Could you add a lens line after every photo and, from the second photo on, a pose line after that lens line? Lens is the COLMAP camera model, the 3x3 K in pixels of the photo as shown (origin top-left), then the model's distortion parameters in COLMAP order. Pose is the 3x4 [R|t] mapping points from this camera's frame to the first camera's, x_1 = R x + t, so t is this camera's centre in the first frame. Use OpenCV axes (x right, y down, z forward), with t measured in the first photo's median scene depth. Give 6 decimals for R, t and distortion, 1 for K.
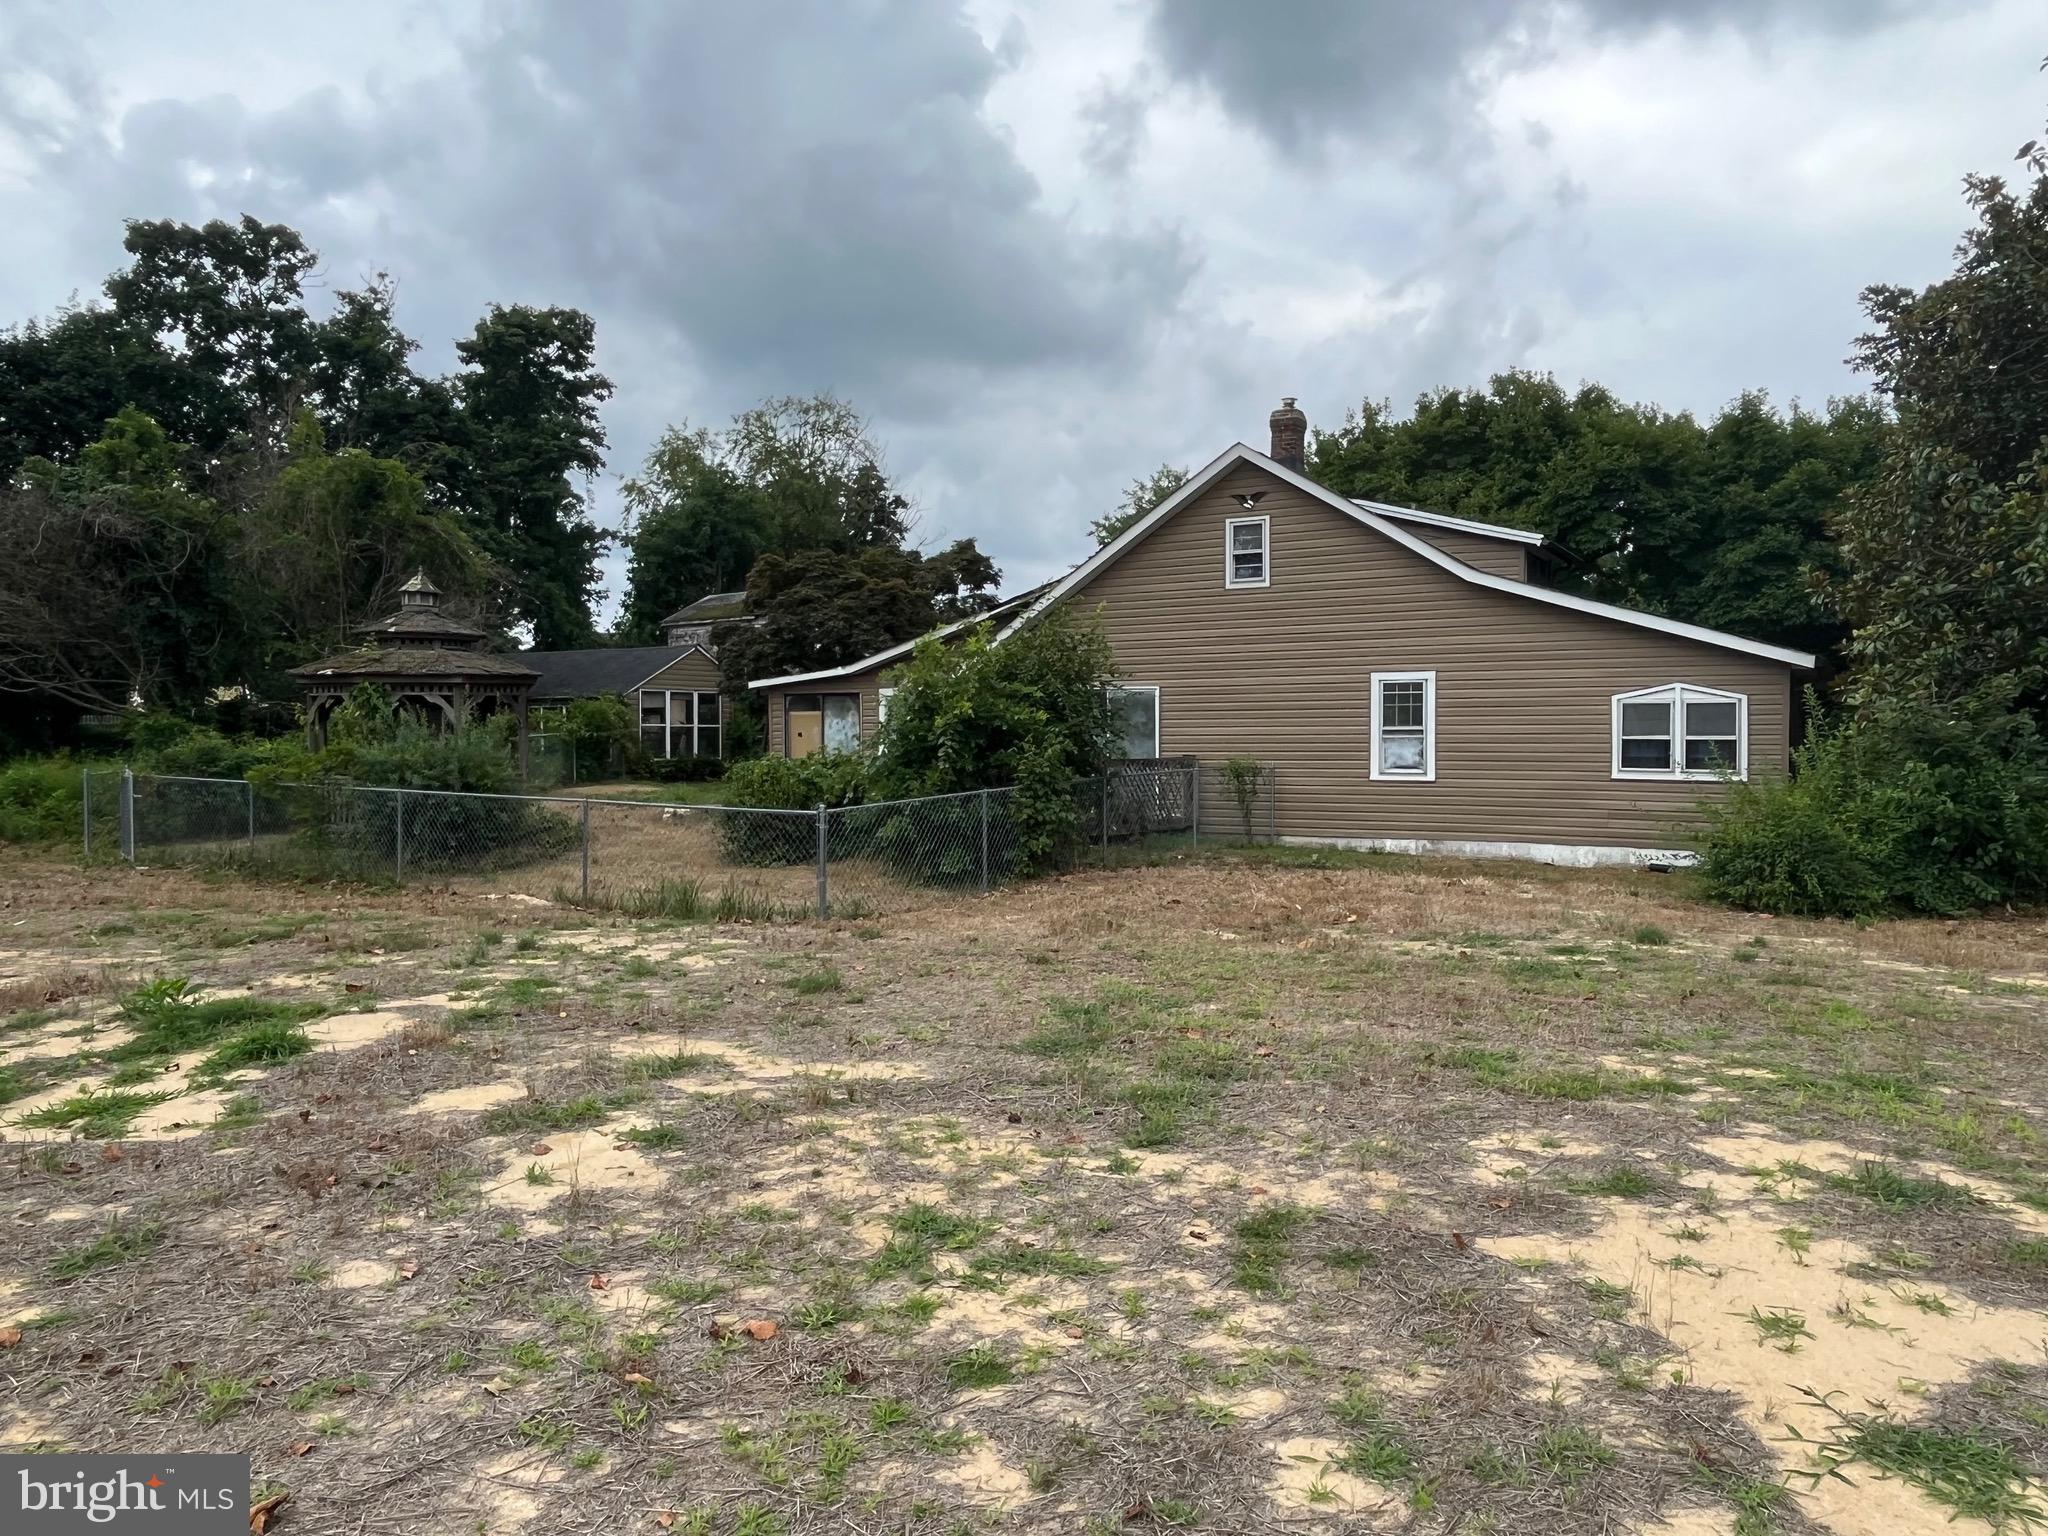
lens RADIAL K [[1407.1, 0, 1021.3], [0, 1407.1, 774.3], [0, 0, 1]] dist [0.000228, -0.004481]
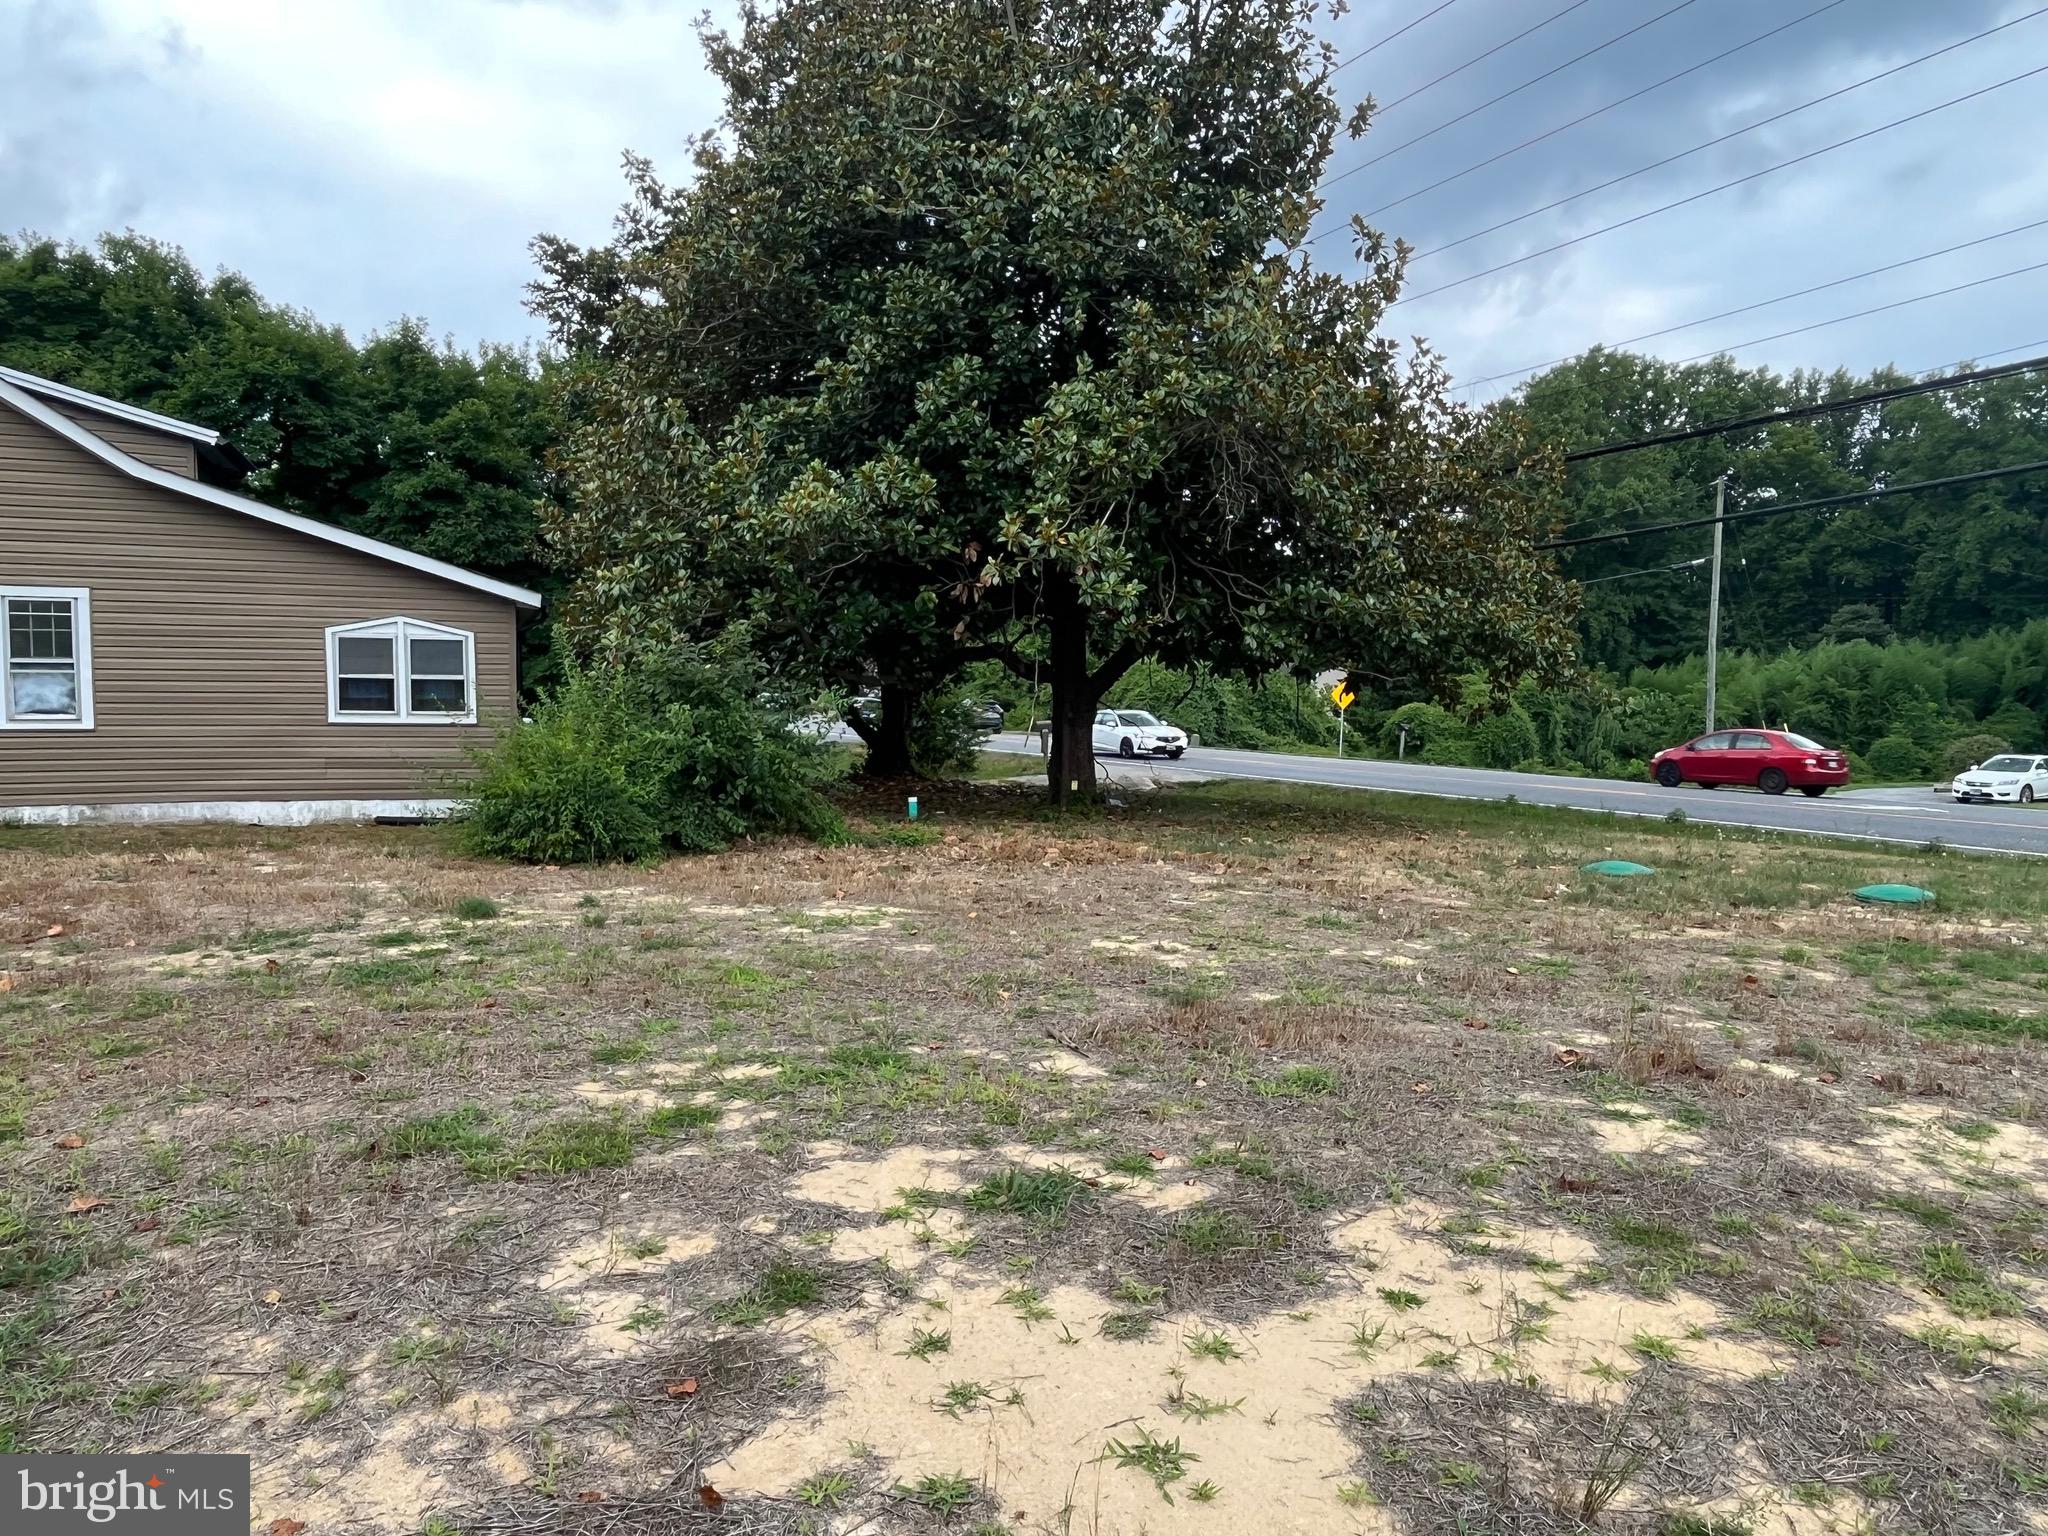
lens RADIAL K [[1407.1, 0, 1021.3], [0, 1407.1, 774.3], [0, 0, 1]] dist [0.000228, -0.004481]
pose [[0.603608, -0.045503, 0.795981, -0.025365], [0.010398, 0.998734, 0.049208, -0.004491], [-0.797213, -0.021426, 0.603318, 0.158467]]
